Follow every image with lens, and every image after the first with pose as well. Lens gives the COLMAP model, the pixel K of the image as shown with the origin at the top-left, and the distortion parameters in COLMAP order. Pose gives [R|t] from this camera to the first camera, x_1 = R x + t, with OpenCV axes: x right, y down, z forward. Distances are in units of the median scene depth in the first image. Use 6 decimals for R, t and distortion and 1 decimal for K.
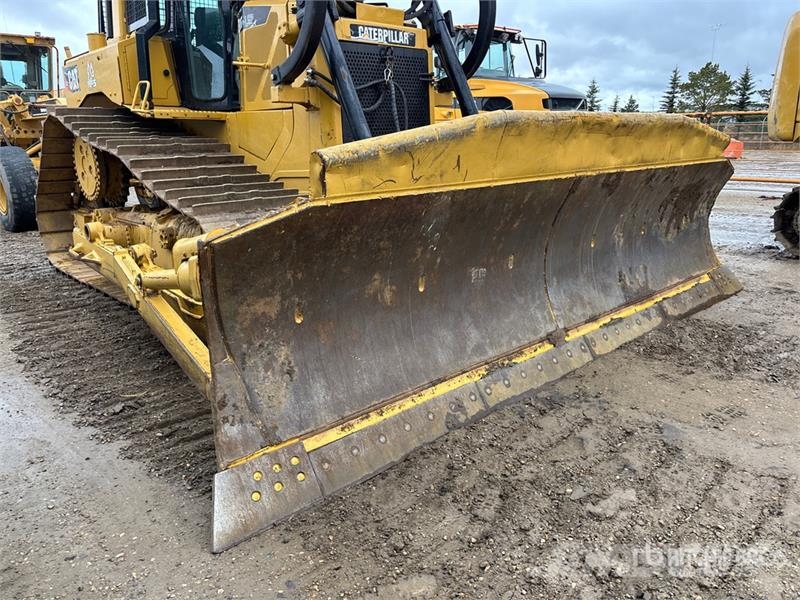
lens RADIAL K [[607.3, 0, 392.5], [0, 607.3, 302.4], [0, 0, 1]] dist [0.024854, -0.004032]
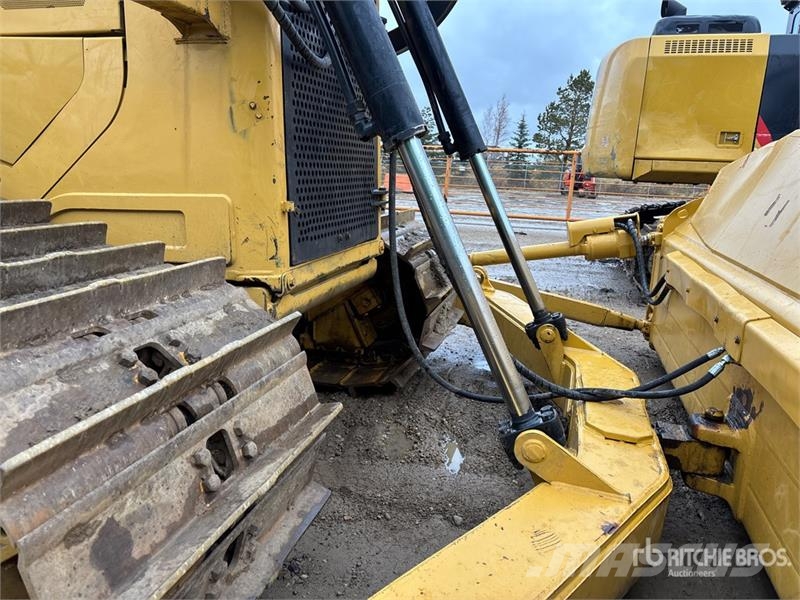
lens RADIAL K [[607.5, 0, 388.2], [0, 607.5, 307.3], [0, 0, 1]] dist [0.034333, -0.001989]
pose [[0.857242, -0.063744, 0.510952, -0.230235], [0.082186, 0.996525, -0.013566, -0.126583], [-0.508312, 0.053622, 0.859502, 0.588838]]
